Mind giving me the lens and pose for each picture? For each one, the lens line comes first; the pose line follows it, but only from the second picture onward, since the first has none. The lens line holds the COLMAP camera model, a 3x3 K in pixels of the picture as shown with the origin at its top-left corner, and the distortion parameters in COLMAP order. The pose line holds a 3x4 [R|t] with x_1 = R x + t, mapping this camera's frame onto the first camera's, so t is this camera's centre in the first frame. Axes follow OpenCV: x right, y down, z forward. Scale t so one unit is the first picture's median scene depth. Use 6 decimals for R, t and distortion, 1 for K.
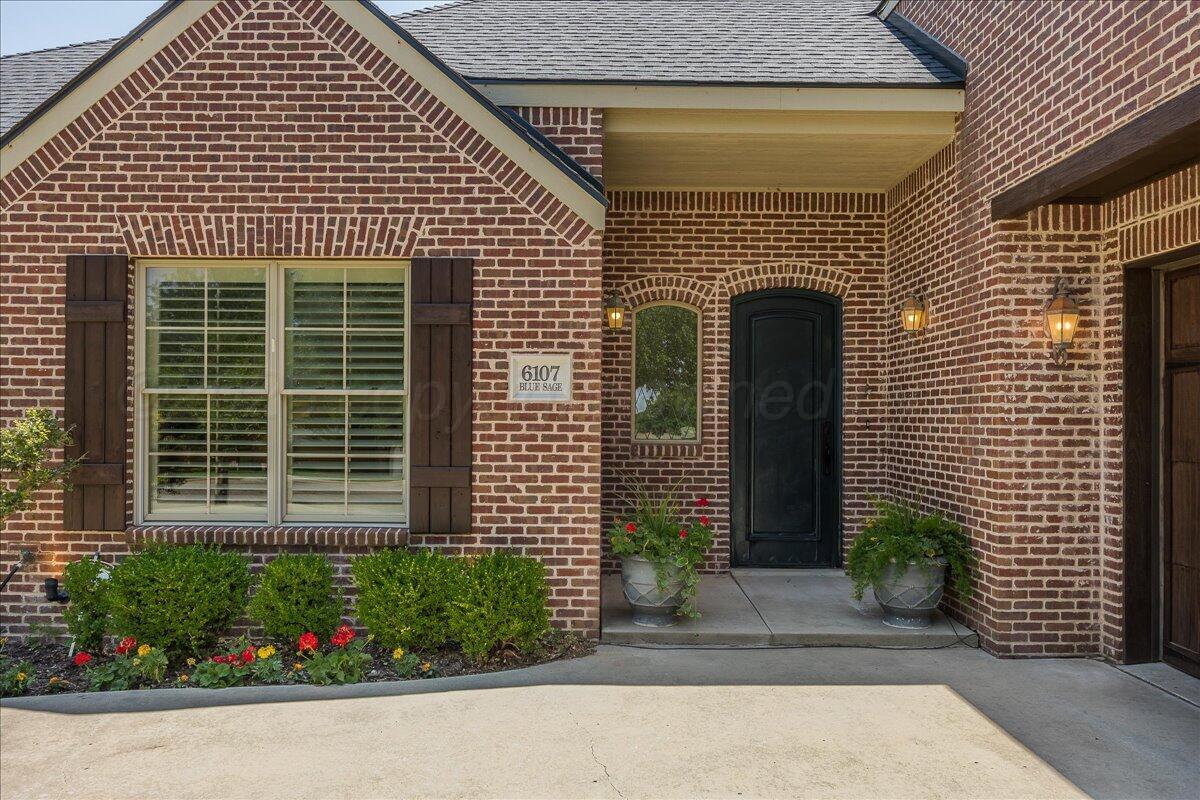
lens RADIAL K [[866.4, 0, 600.0], [0, 866.4, 400.0], [0, 0, 1]] dist [-0.006820, -0.001374]
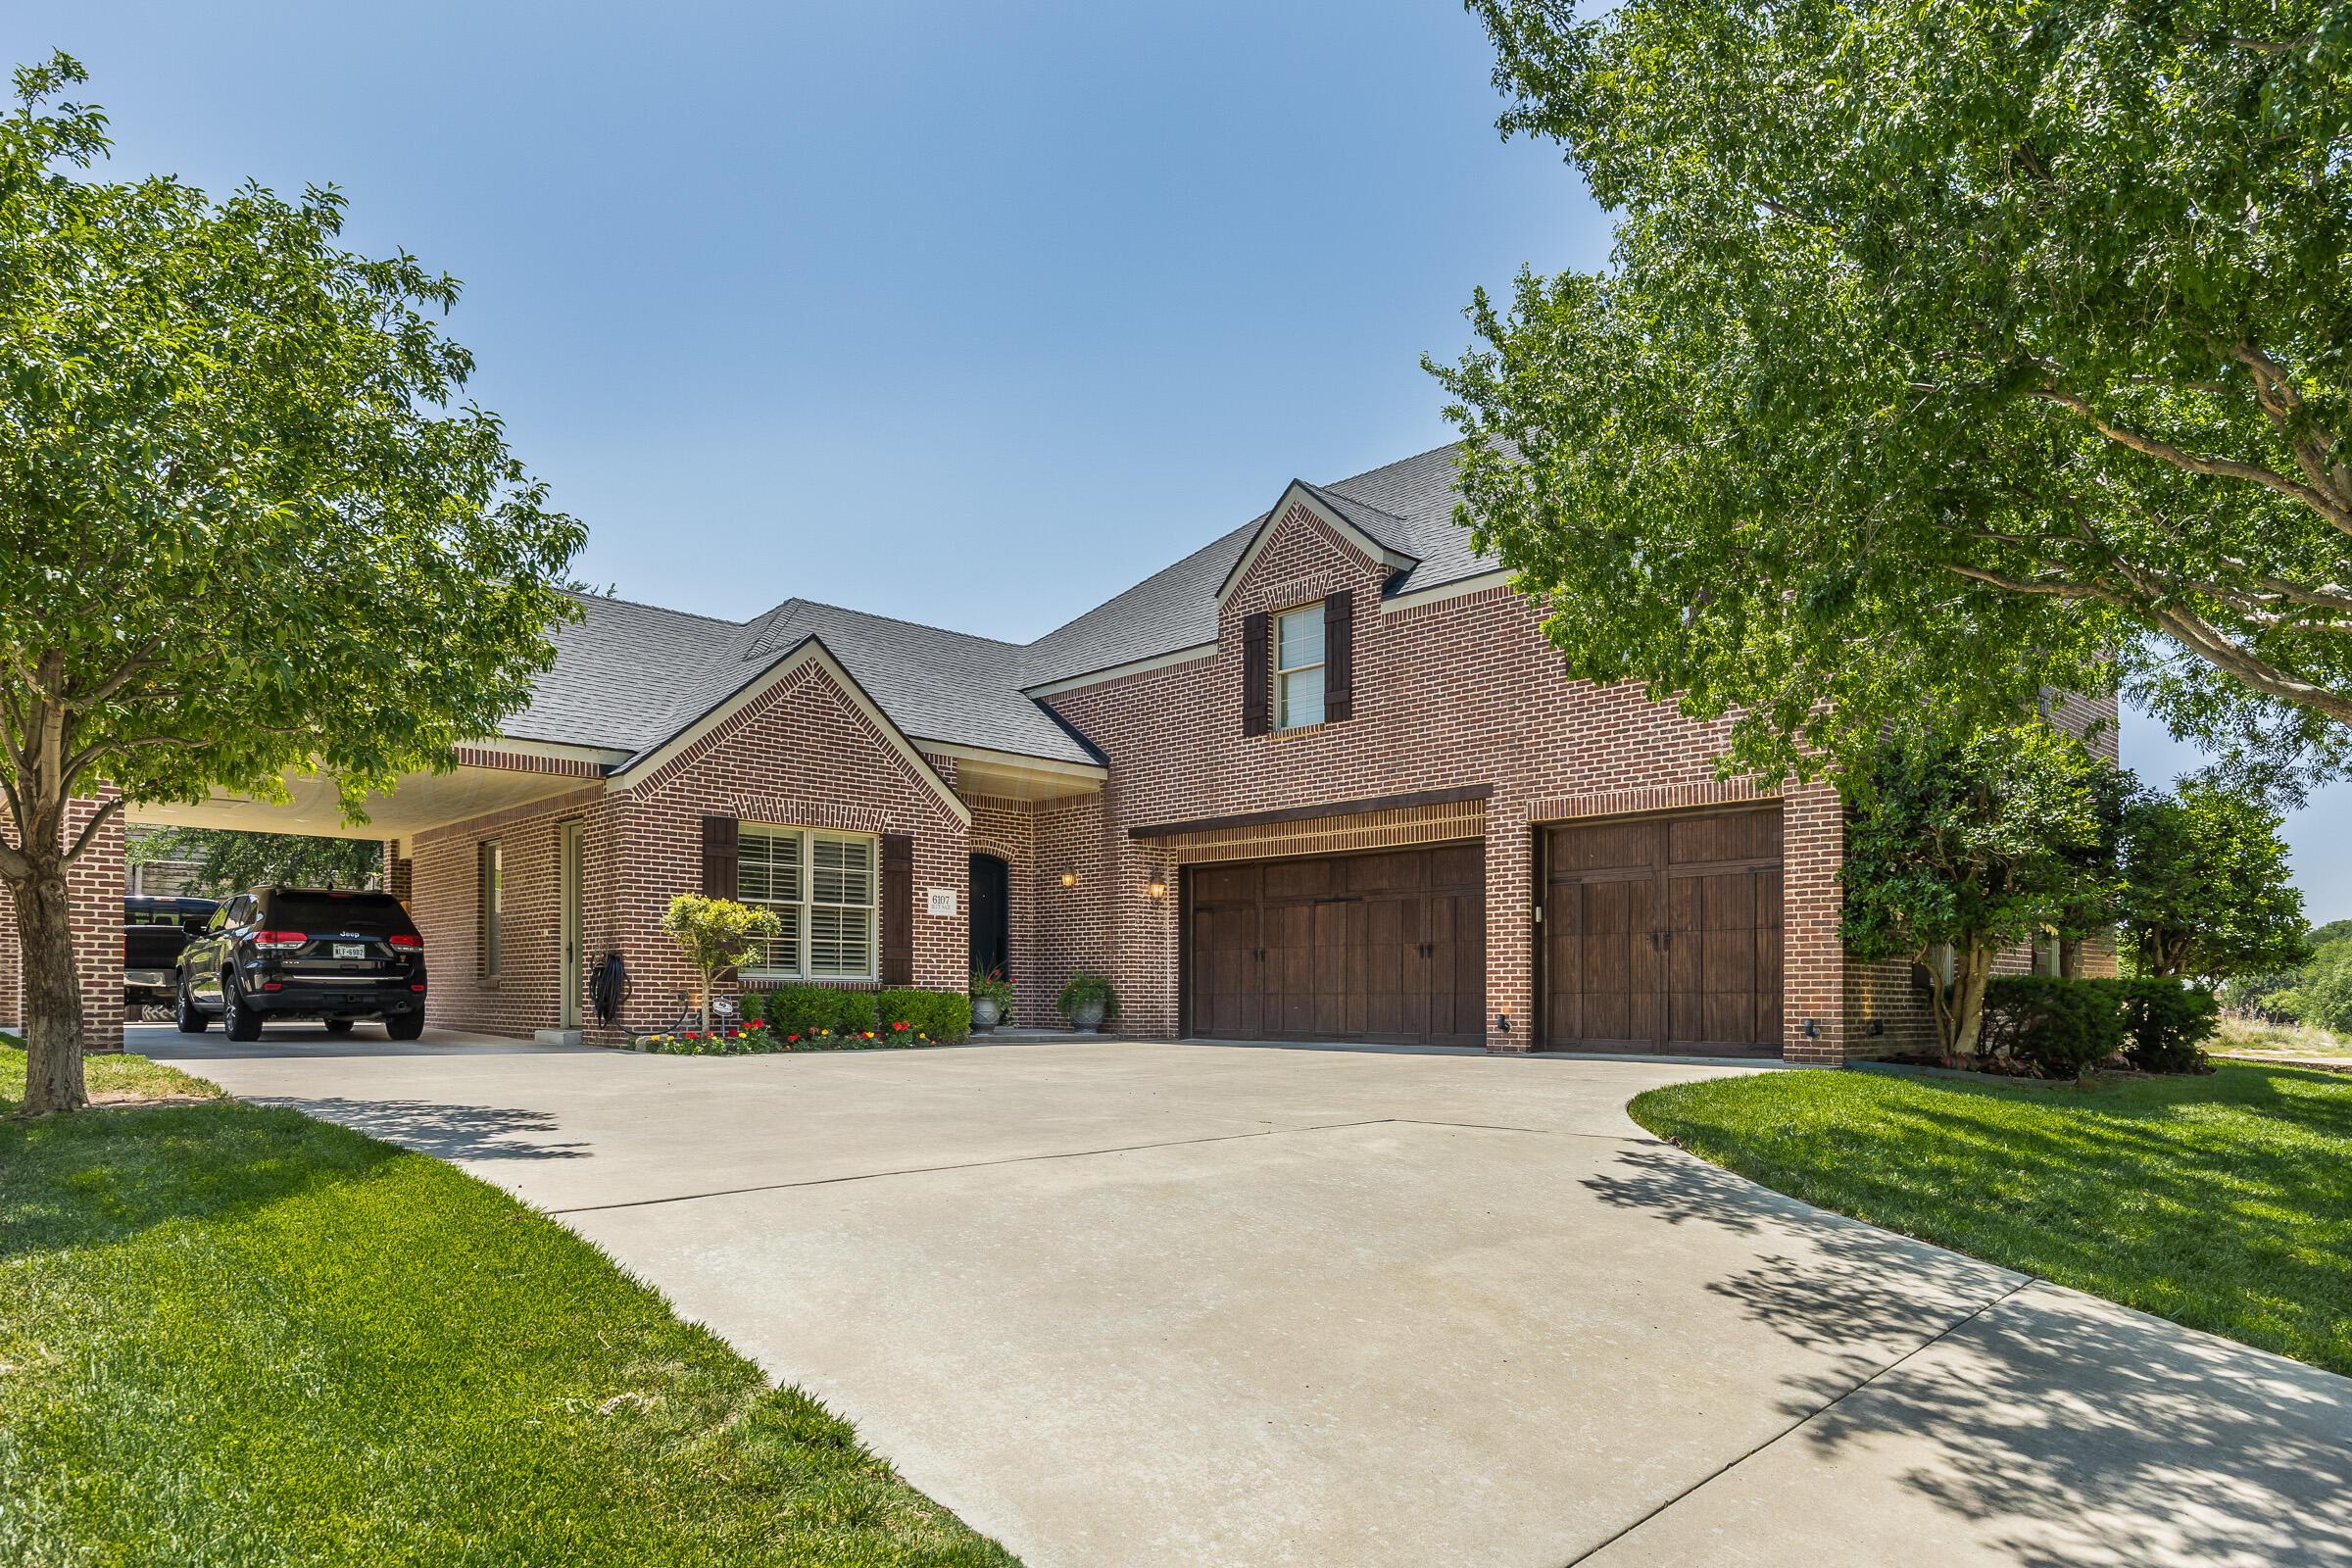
lens RADIAL K [[1237.7, 0, 1176.0], [0, 1237.7, 784.0], [0, 0, 1]] dist [0.001057, 0.001074]
pose [[0.740111, 0.108819, 0.663622, -1.501545], [-0.011777, 0.988767, -0.149001, 0.114981], [-0.672382, 0.102462, 0.733079, -1.337960]]
